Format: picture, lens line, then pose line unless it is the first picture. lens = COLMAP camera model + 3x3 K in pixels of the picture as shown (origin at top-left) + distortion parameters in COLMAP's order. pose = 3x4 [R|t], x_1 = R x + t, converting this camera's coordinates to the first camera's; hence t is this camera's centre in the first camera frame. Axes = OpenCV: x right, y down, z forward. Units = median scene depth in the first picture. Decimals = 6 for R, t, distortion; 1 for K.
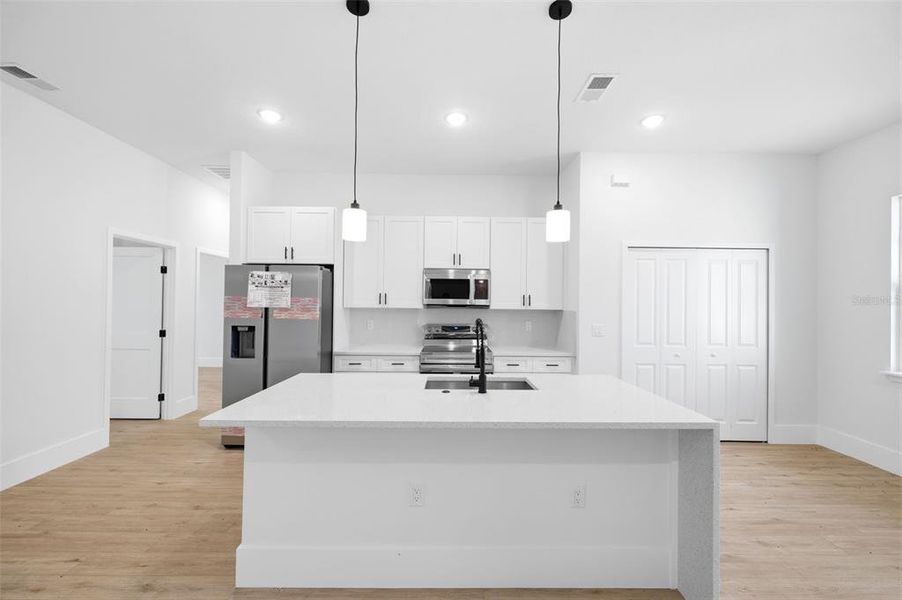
lens RADIAL K [[366.4, 0, 451.6], [0, 366.4, 303.4], [0, 0, 1]] dist [0.000214, -0.000357]
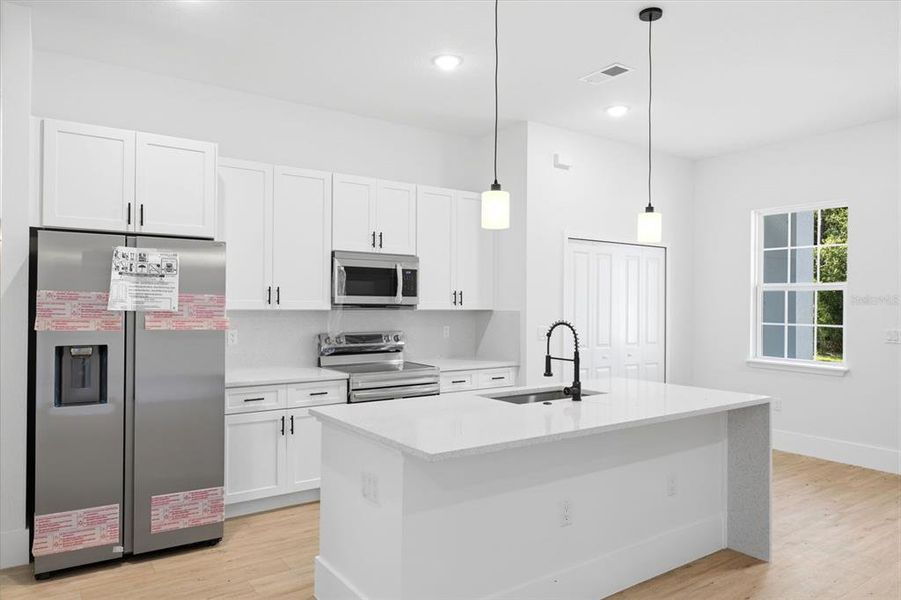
lens RADIAL K [[595.8, 0, 448.8], [0, 595.8, 306.2], [0, 0, 1]] dist [-0.005111, 0.007088]
pose [[0.826562, -0.007493, 0.562796, -0.570279], [0.001043, 0.999930, 0.011782, -0.006465], [-0.562845, -0.009152, 0.826512, -0.030034]]
